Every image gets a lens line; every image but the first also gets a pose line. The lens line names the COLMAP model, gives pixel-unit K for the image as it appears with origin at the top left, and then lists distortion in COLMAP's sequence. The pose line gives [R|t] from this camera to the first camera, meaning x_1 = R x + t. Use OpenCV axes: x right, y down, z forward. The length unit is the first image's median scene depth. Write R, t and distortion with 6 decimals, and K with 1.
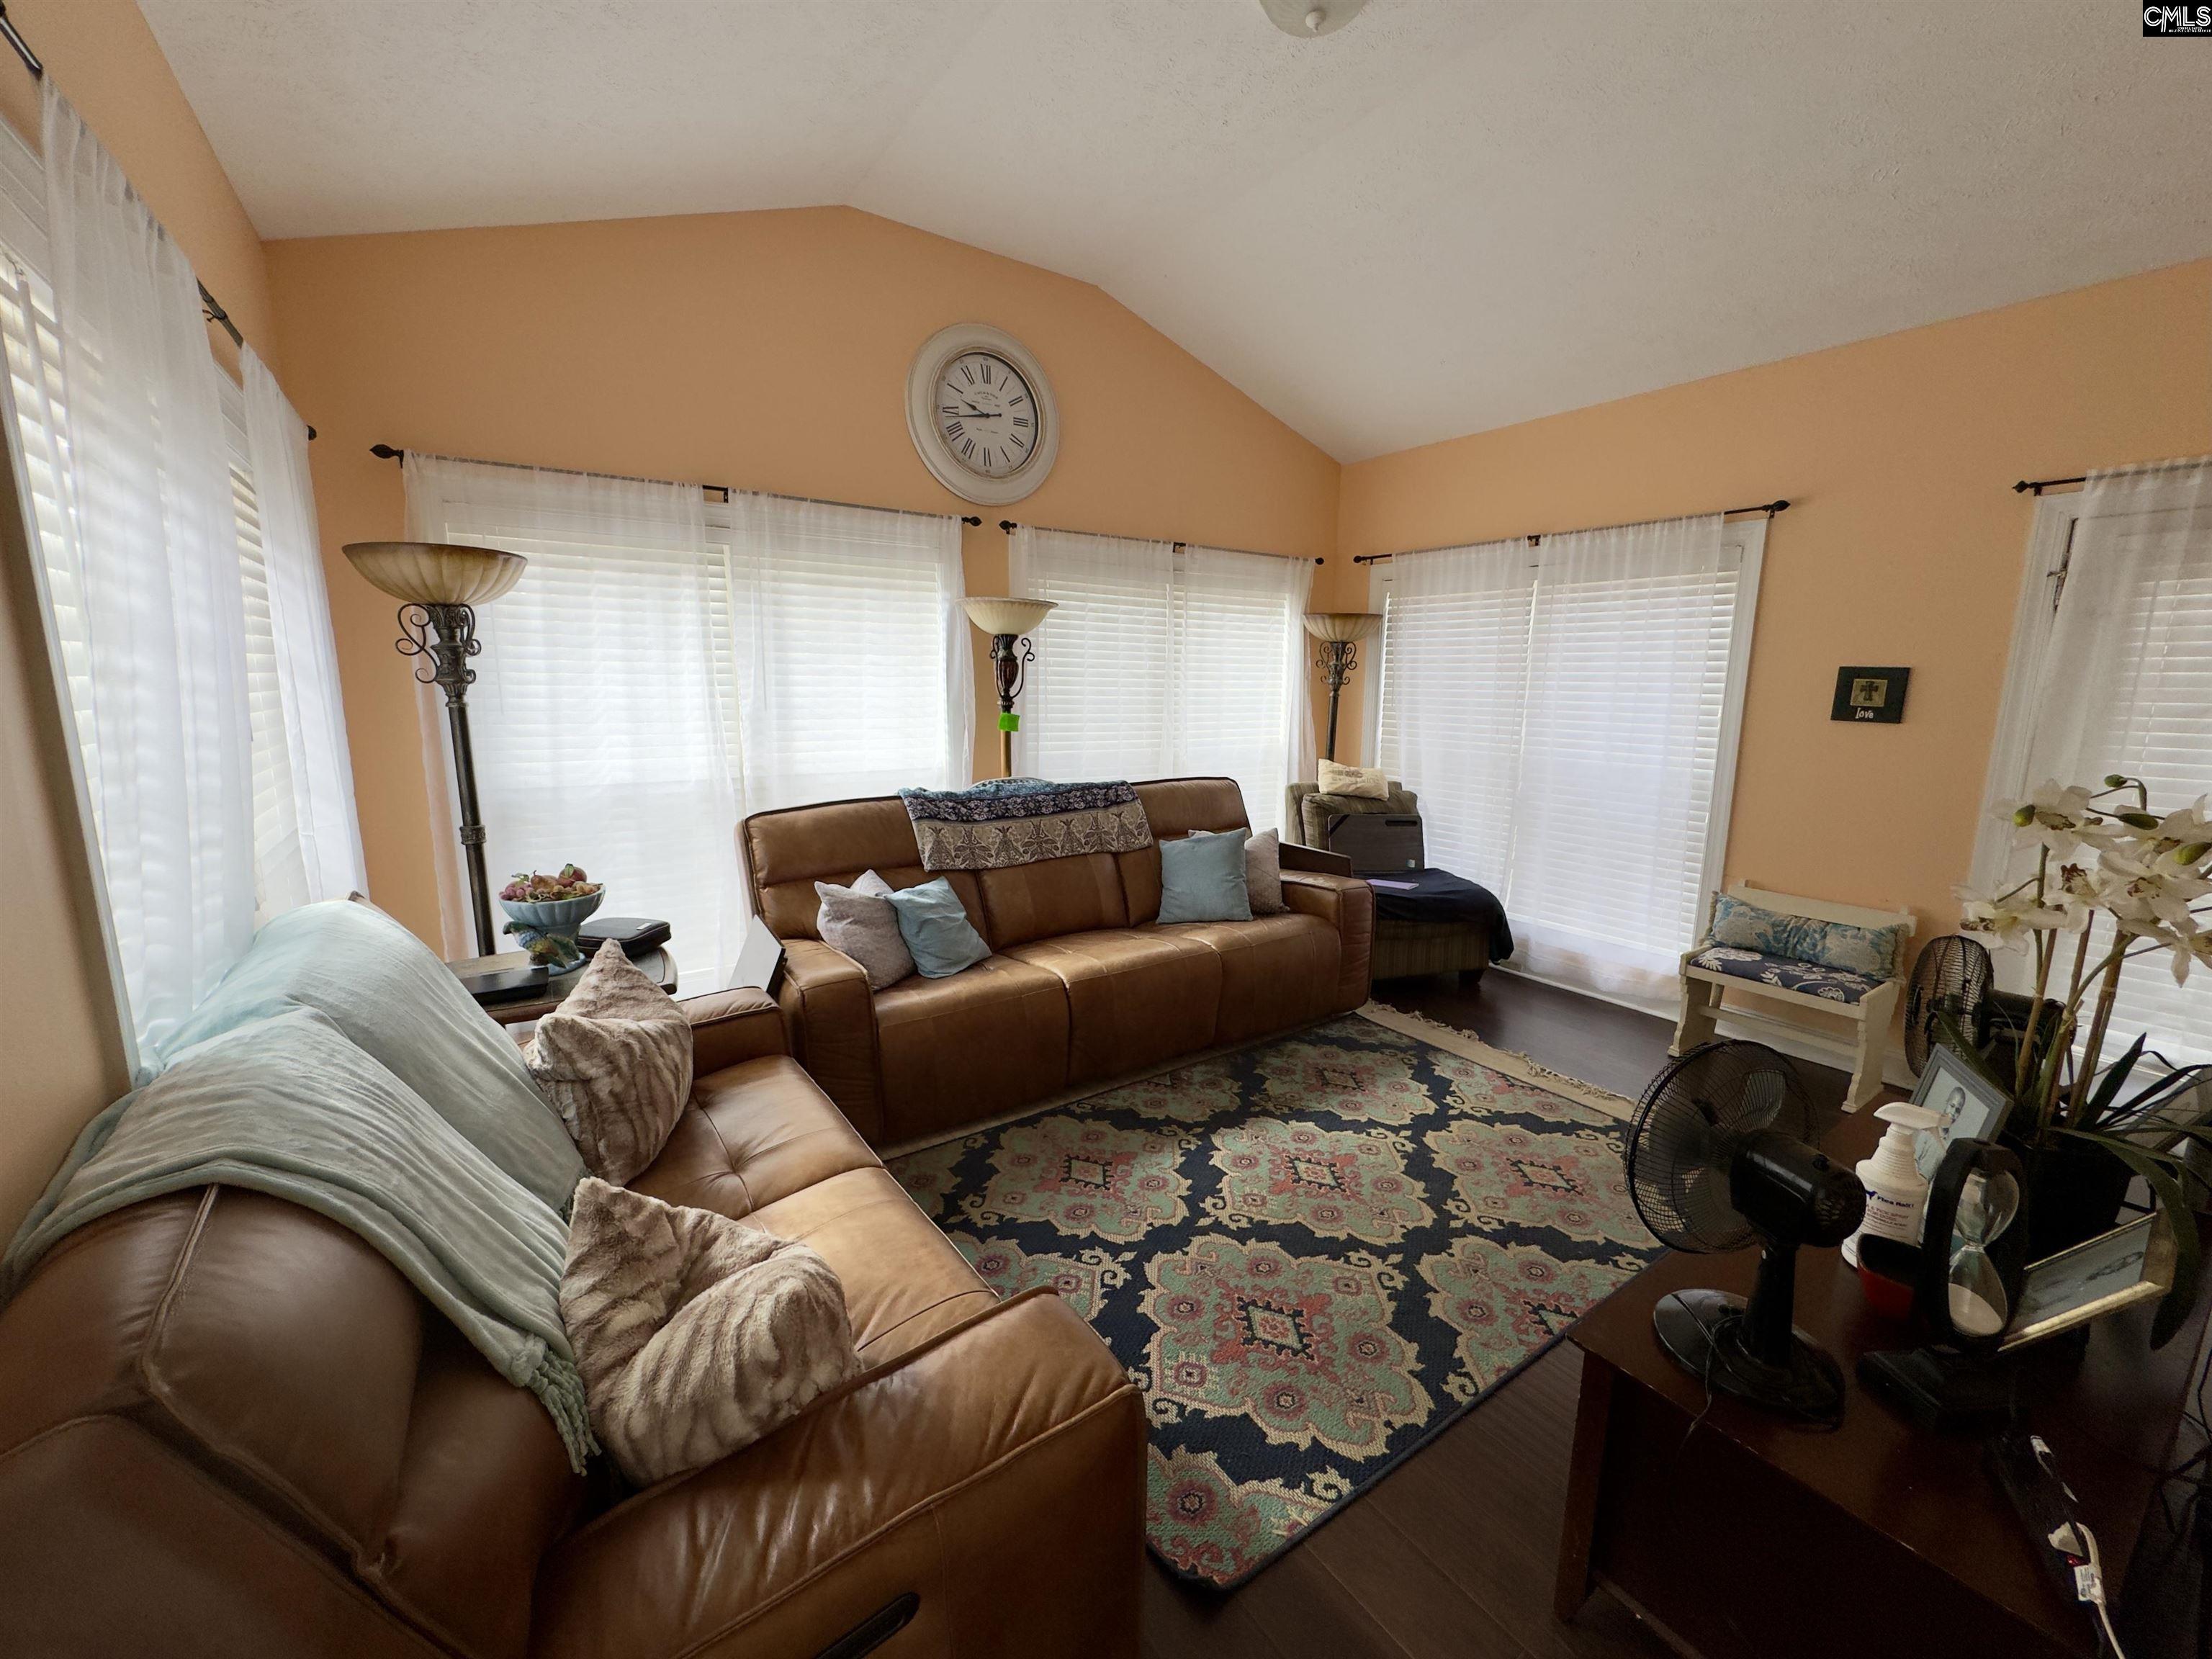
lens RADIAL K [[882.6, 0, 1105.0], [0, 882.6, 831.9], [0, 0, 1]] dist [-0.002814, -0.000082]
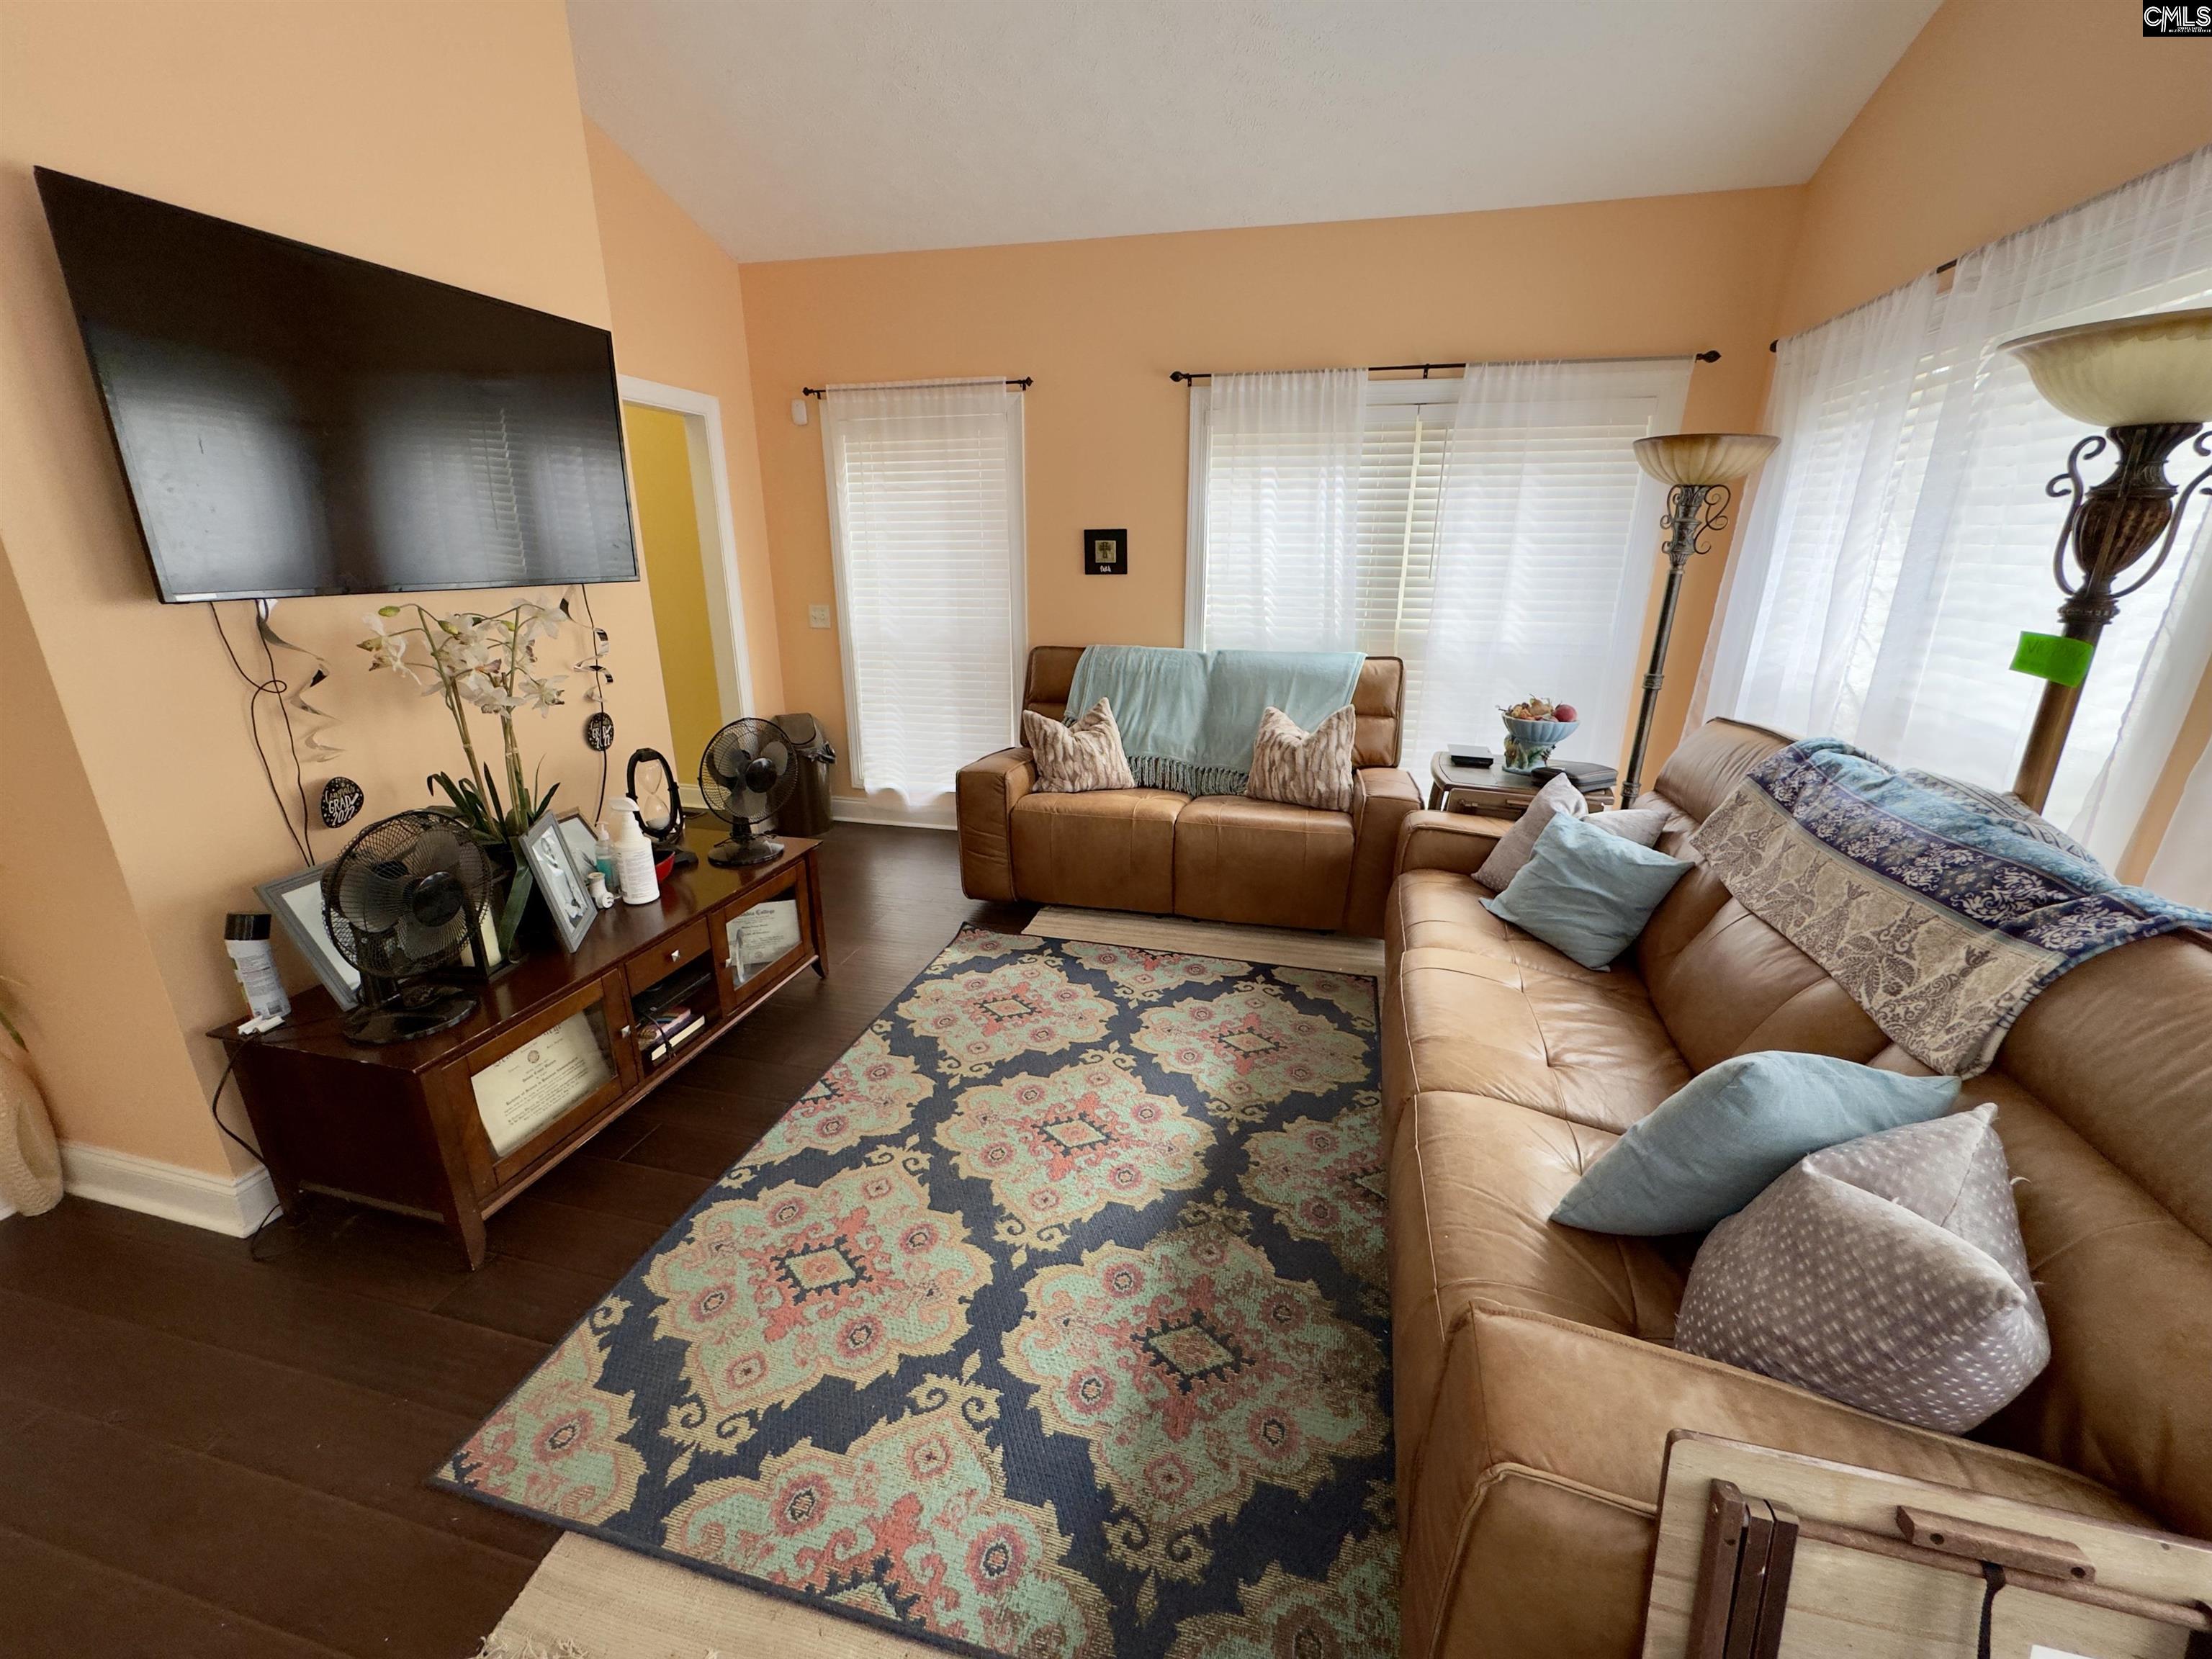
lens RADIAL K [[882.6, 0, 1105.0], [0, 882.6, 831.9], [0, 0, 1]] dist [-0.002814, -0.000082]
pose [[-0.749782, 0.195817, -0.632046, 0.693350], [-0.124230, 0.896562, 0.425140, -0.242323], [0.649918, 0.397282, -0.647900, 1.442991]]
